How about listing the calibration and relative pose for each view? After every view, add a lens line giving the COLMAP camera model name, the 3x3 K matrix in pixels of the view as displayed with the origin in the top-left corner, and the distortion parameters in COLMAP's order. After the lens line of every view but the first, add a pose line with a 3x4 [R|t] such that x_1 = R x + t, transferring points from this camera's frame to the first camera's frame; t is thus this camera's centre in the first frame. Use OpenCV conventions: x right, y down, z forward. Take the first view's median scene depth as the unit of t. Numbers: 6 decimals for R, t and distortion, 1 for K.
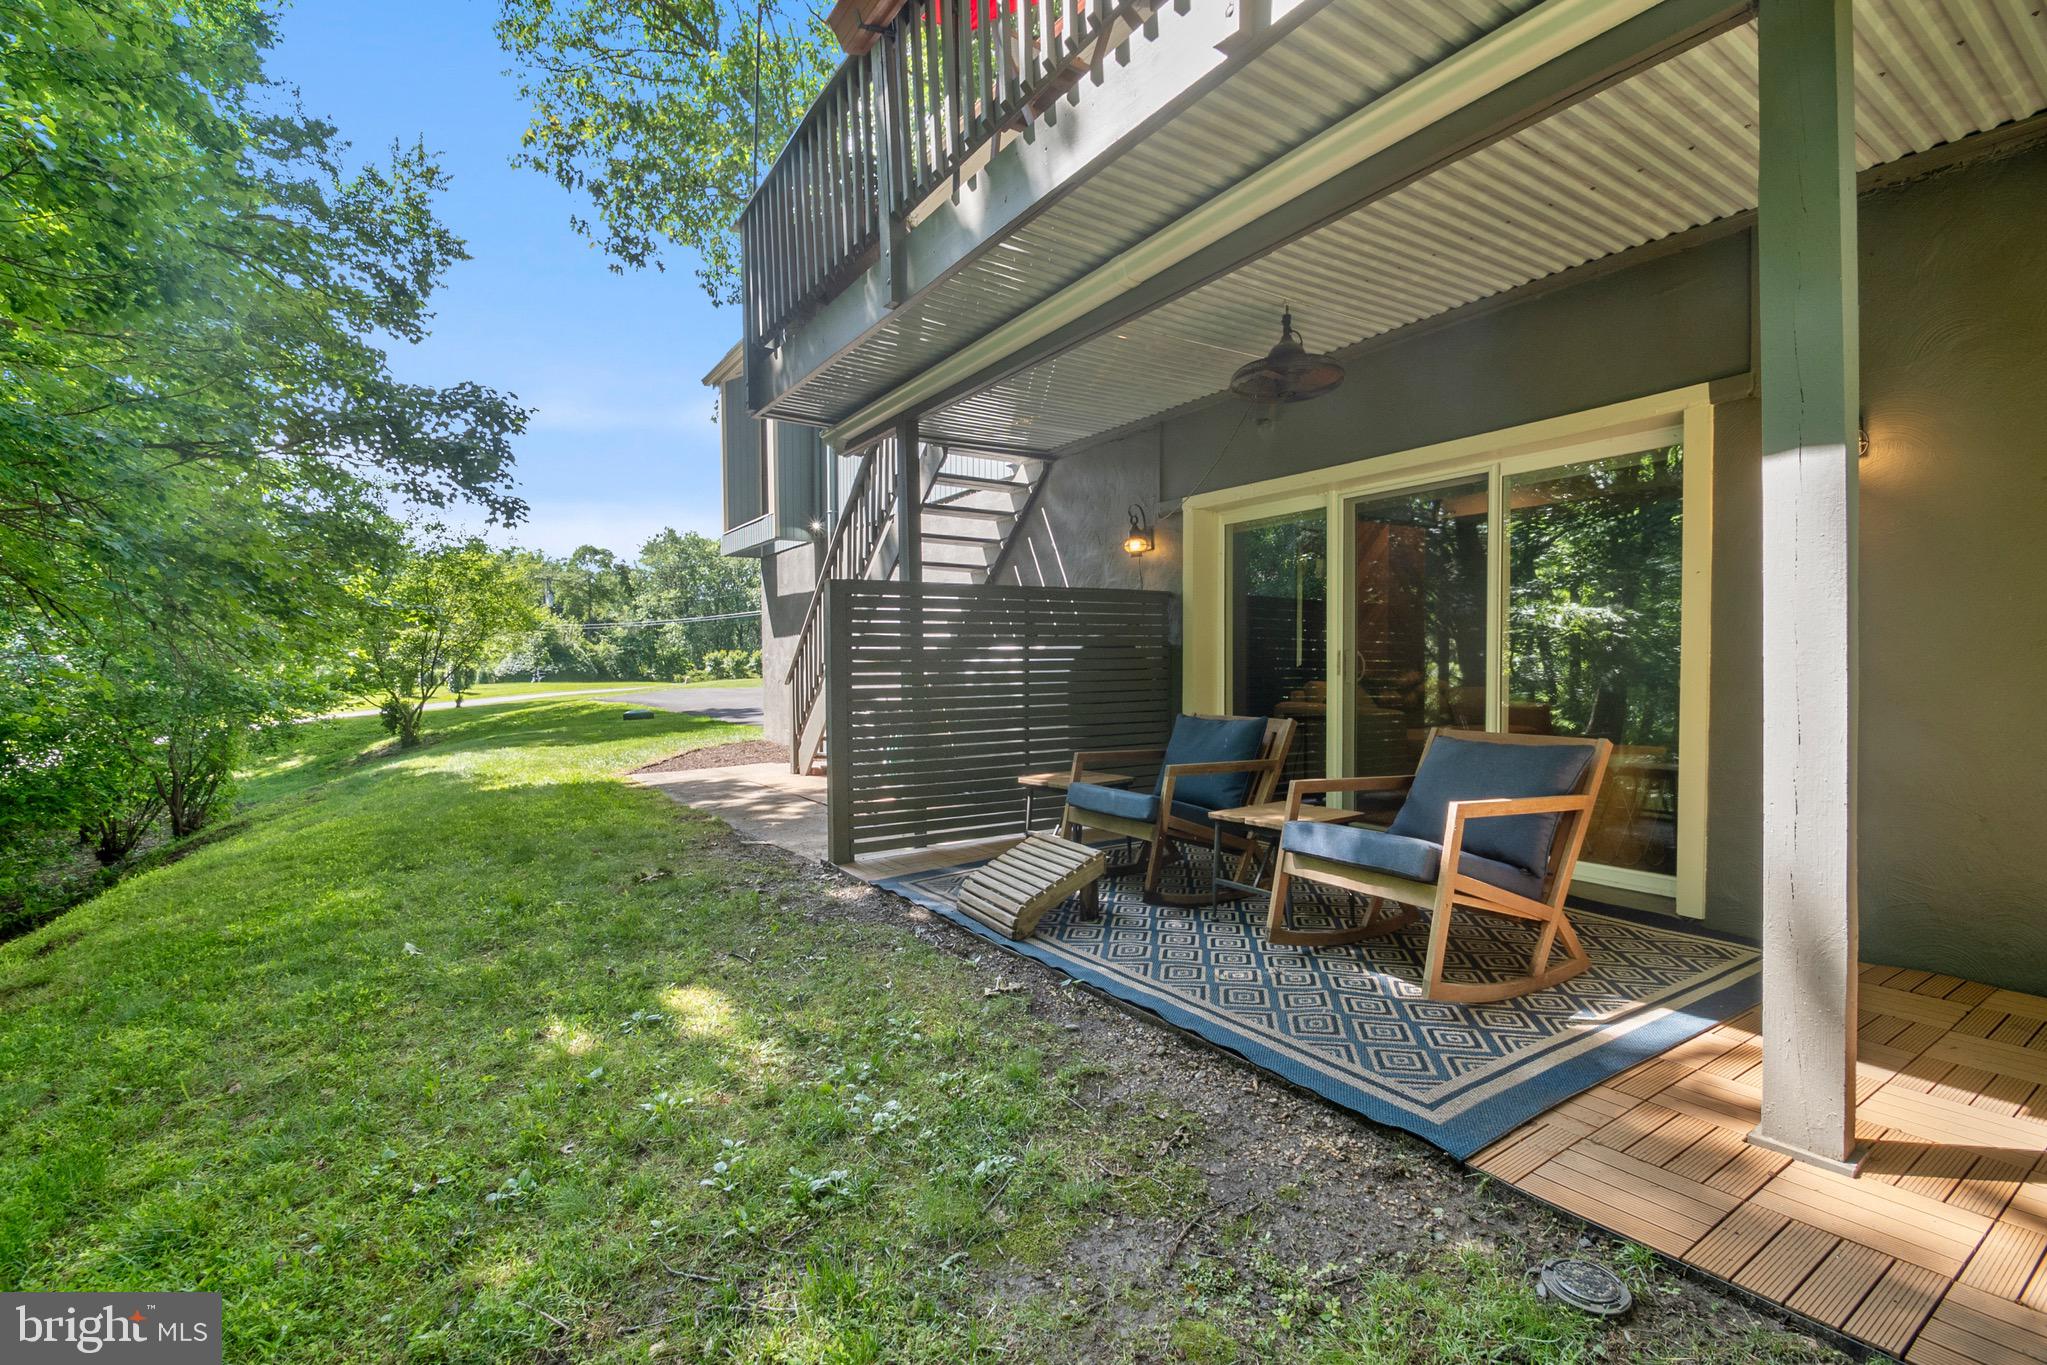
lens RADIAL K [[911.7, 0, 1023.5], [0, 911.7, 682.5], [0, 0, 1]] dist [0.000037, -0.000086]
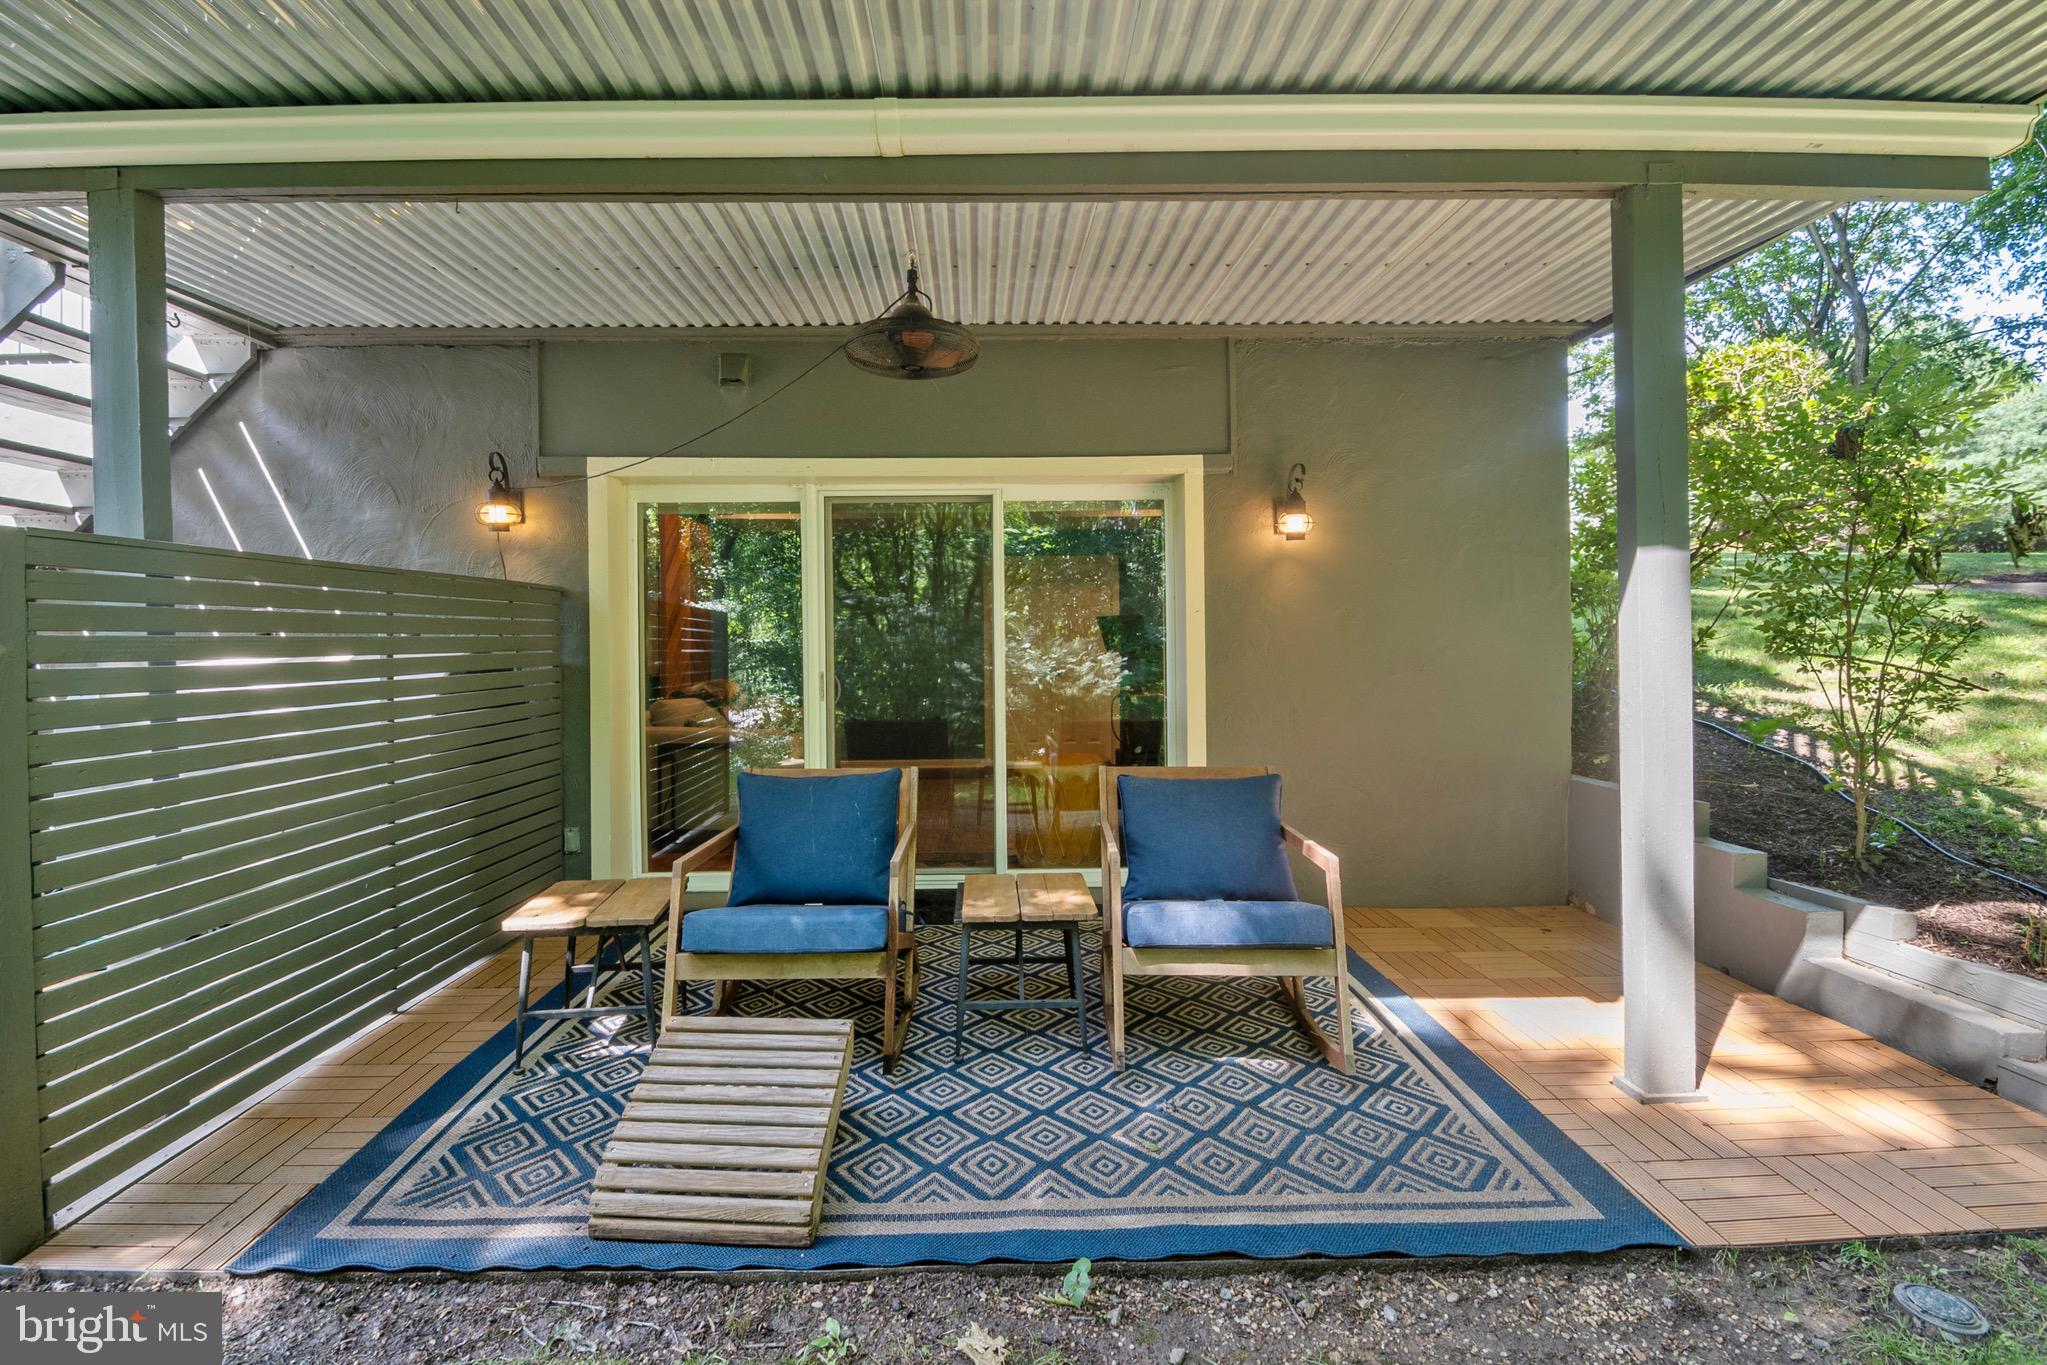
lens RADIAL K [[893.2, 0, 1022.9], [0, 893.2, 644.5], [0, 0, 1]] dist [0.001725, -0.006437]
pose [[0.540327, 0.008370, 0.841413, -0.302358], [0.018993, 0.999574, -0.022140, -0.046438], [-0.841241, 0.027944, 0.539938, 0.460012]]
